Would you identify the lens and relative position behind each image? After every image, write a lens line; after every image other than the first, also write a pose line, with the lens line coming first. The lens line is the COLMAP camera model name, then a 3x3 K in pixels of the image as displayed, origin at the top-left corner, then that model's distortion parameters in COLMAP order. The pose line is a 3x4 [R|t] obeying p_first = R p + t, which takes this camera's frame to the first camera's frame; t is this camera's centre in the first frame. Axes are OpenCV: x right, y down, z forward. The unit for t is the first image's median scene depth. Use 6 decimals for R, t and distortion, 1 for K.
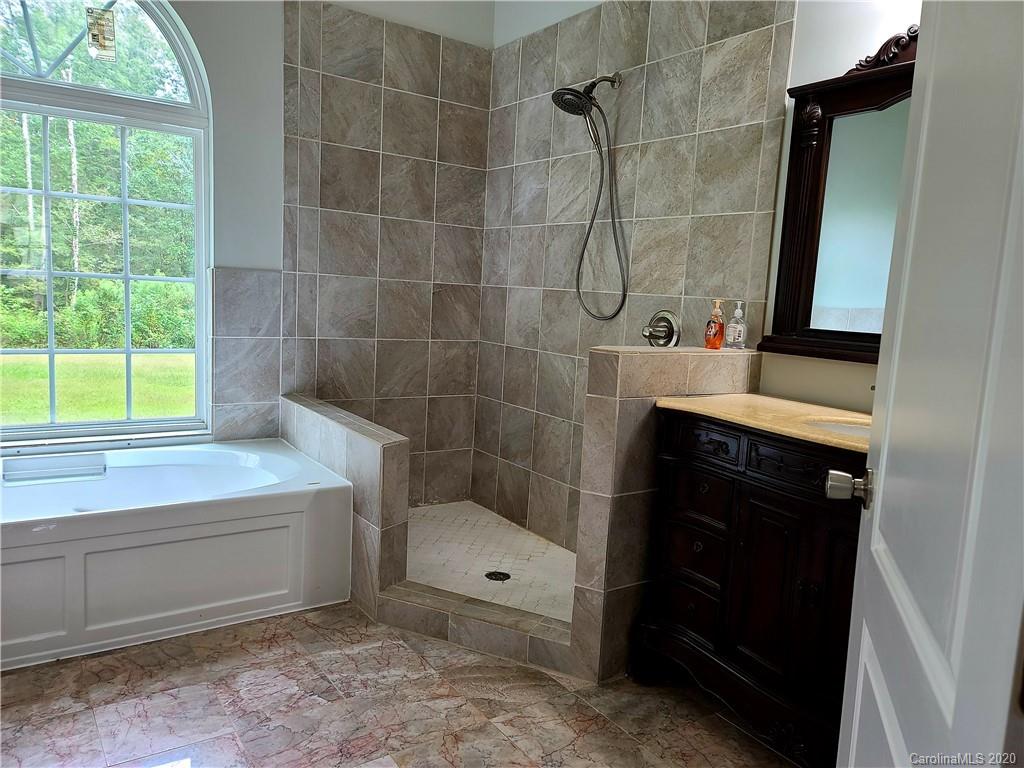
lens RADIAL K [[747.4, 0, 524.1], [0, 747.4, 383.3], [0, 0, 1]] dist [0.093235, -0.090918]
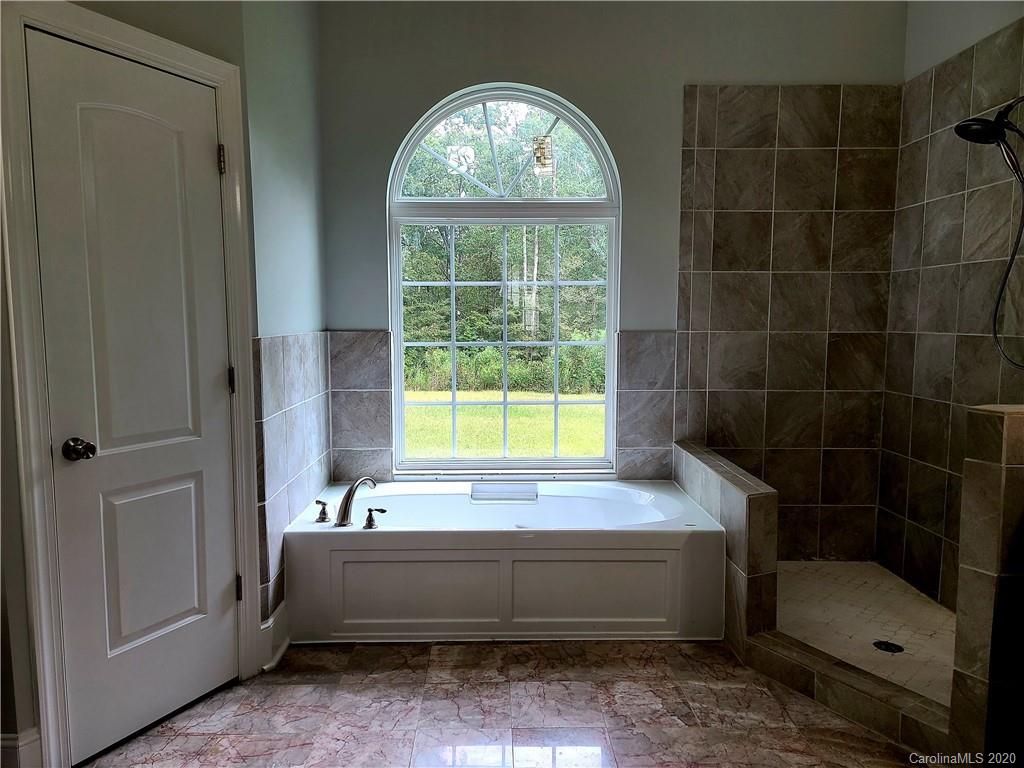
lens RADIAL K [[747.4, 0, 515.0], [0, 747.4, 389.6], [0, 0, 1]] dist [0.097157, -0.089846]
pose [[0.831365, -0.001715, -0.555724, 0.100891], [-0.023252, 0.999012, -0.037868, -0.014328], [0.555240, 0.044404, 0.830504, -0.053295]]
